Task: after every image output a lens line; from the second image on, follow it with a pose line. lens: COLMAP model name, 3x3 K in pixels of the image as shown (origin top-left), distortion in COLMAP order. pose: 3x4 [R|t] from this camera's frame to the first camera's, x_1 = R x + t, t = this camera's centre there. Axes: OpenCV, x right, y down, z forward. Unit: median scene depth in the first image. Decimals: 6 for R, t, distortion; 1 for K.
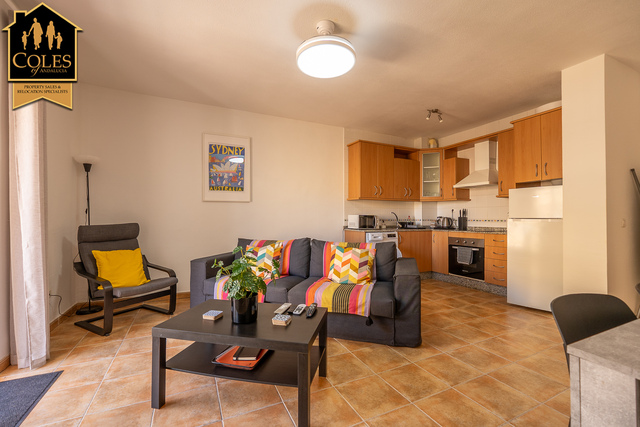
lens RADIAL K [[272.4, 0, 319.9], [0, 272.4, 215.0], [0, 0, 1]] dist [-0.003853, 0.000215]
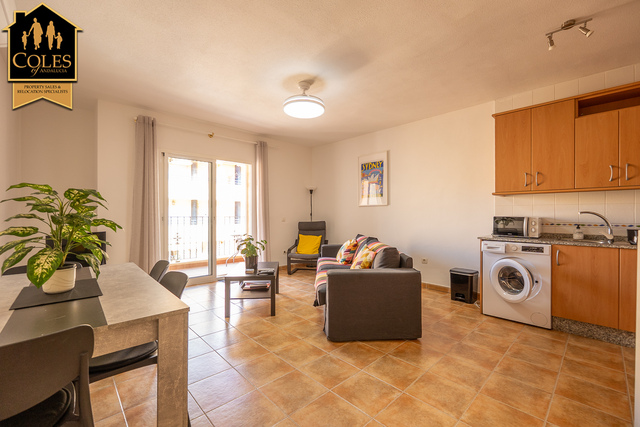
lens RADIAL K [[272.4, 0, 318.0], [0, 272.4, 214.1], [0, 0, 1]] dist [-0.003853, 0.000215]
pose [[0.299875, -0.003189, -0.953973, 0.729018], [0.008083, 0.999967, -0.000802, -0.009873], [0.953944, -0.007470, 0.299890, 0.335444]]
